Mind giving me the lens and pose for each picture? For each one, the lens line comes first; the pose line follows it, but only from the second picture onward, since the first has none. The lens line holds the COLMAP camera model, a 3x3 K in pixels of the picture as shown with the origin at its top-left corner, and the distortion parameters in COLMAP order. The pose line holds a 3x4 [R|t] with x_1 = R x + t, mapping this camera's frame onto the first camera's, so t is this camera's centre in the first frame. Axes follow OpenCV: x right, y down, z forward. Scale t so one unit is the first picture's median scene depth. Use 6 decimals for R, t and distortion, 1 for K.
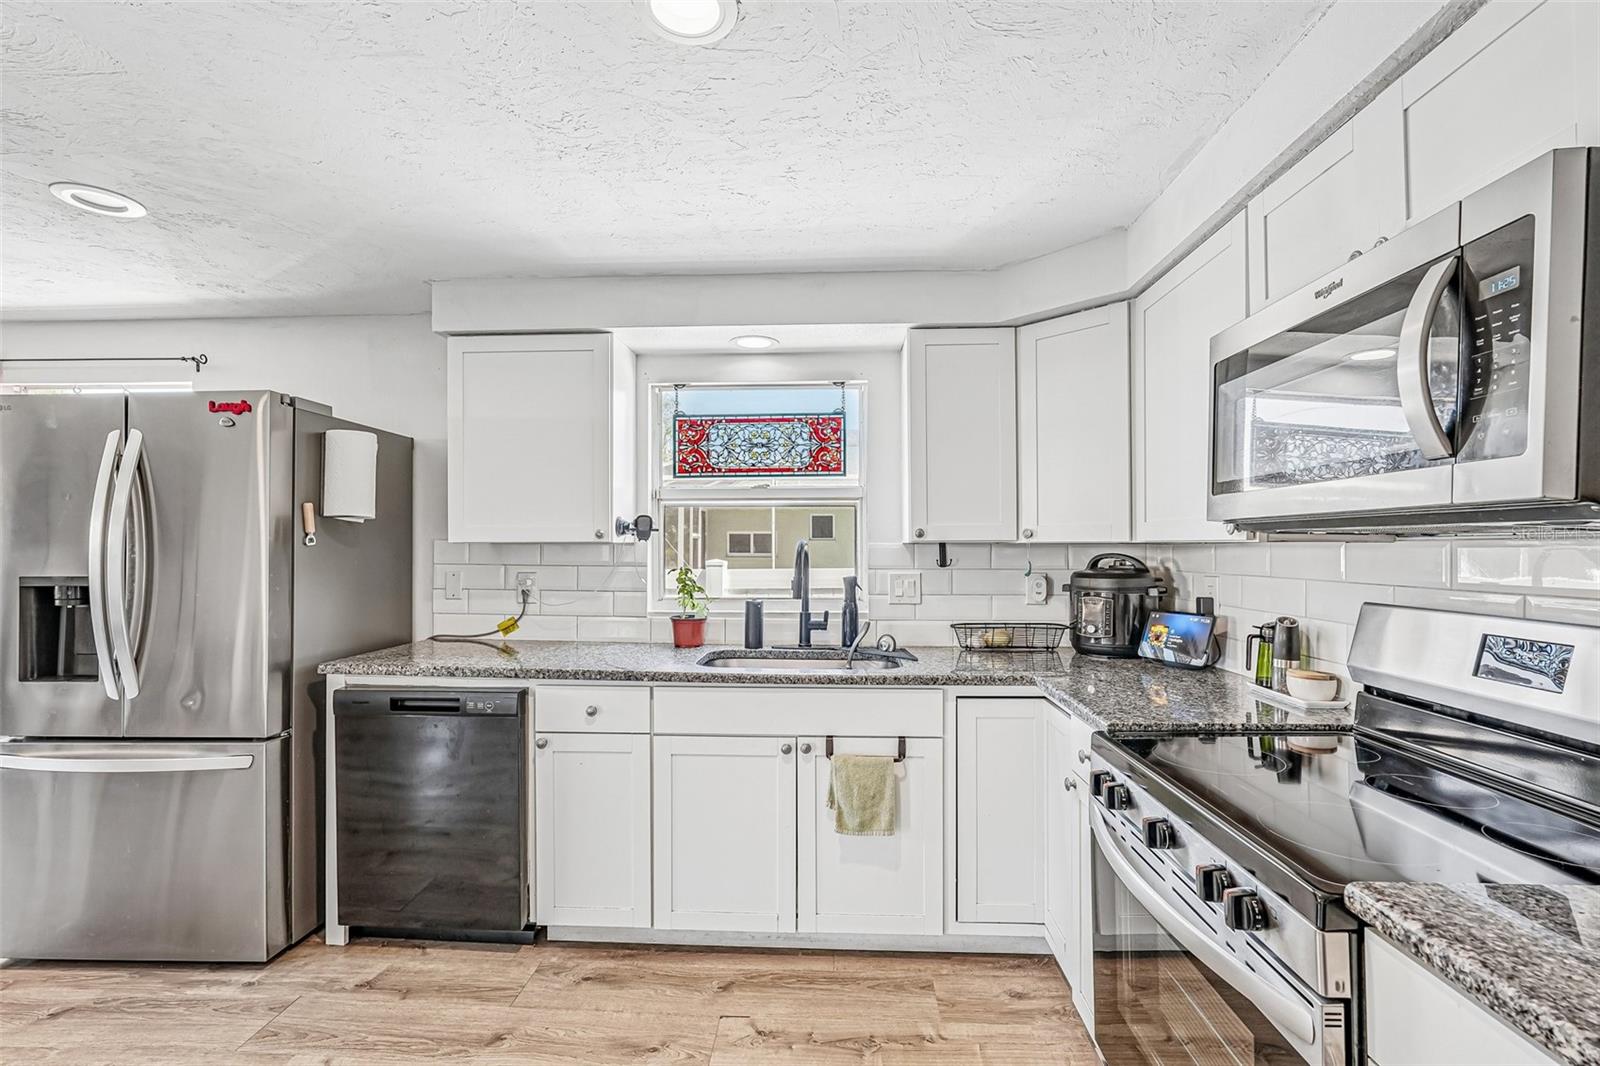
lens RADIAL K [[712.1, 0, 805.8], [0, 712.1, 540.3], [0, 0, 1]] dist [-0.008353, 0.005188]
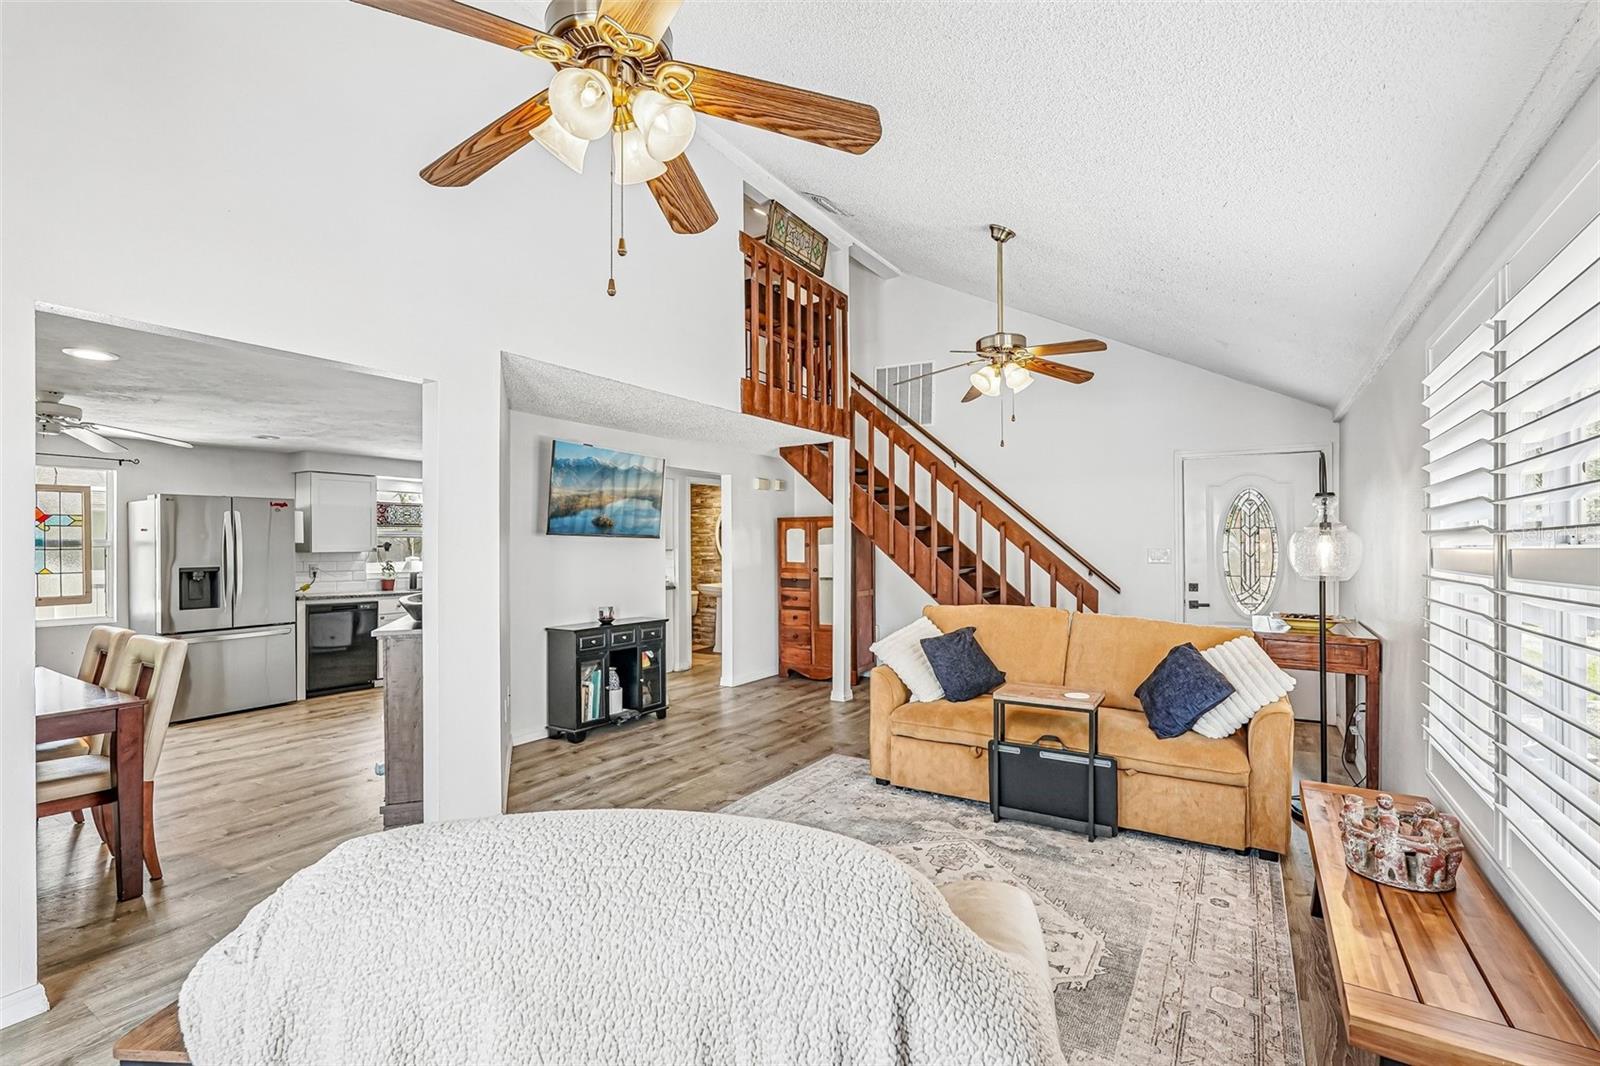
lens RADIAL K [[712.1, 0, 796.7], [0, 712.1, 538.5], [0, 0, 1]] dist [-0.008353, 0.005188]
pose [[0.497667, 0.005985, 0.867347, -2.000614], [-0.000701, 0.999979, -0.006498, -0.034780], [-0.867368, 0.002626, 0.497661, -1.938082]]
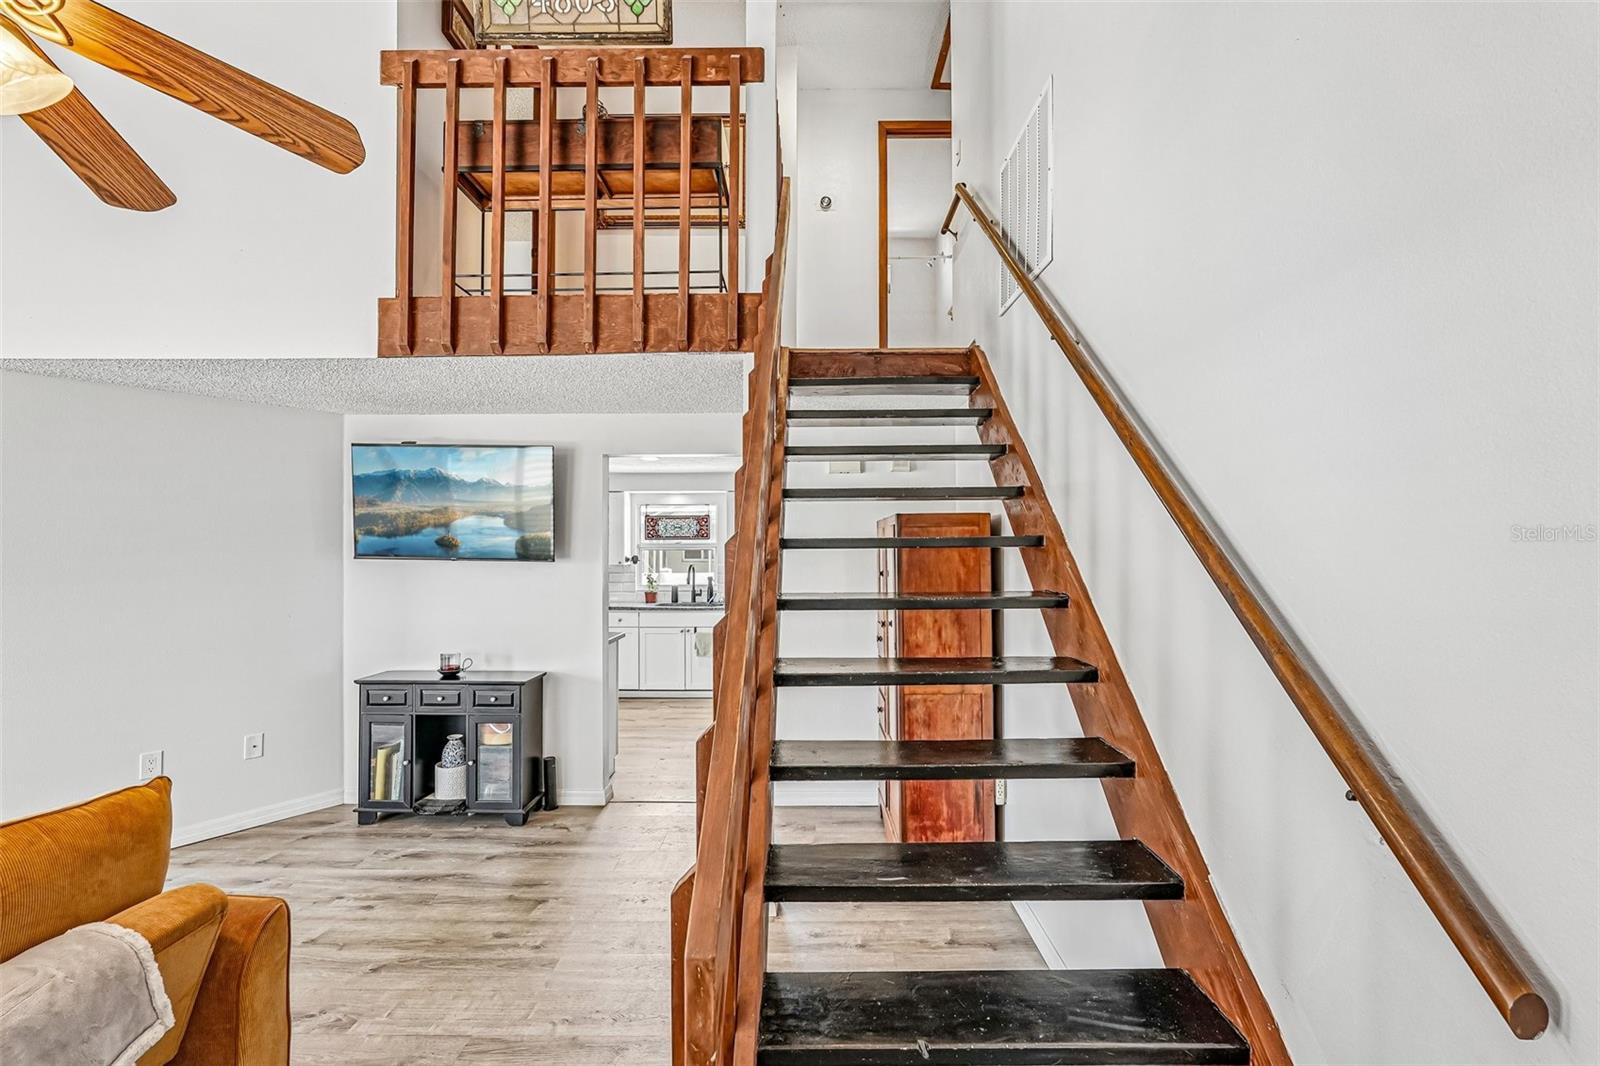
lens RADIAL K [[712.1, 0, 802.6], [0, 712.1, 543.0], [0, 0, 1]] dist [-0.008353, 0.005188]
pose [[0.999242, -0.003039, 0.038801, 0.358781], [0.002884, 0.999988, 0.004058, -0.102045], [-0.038813, -0.003943, 0.999239, -2.018014]]
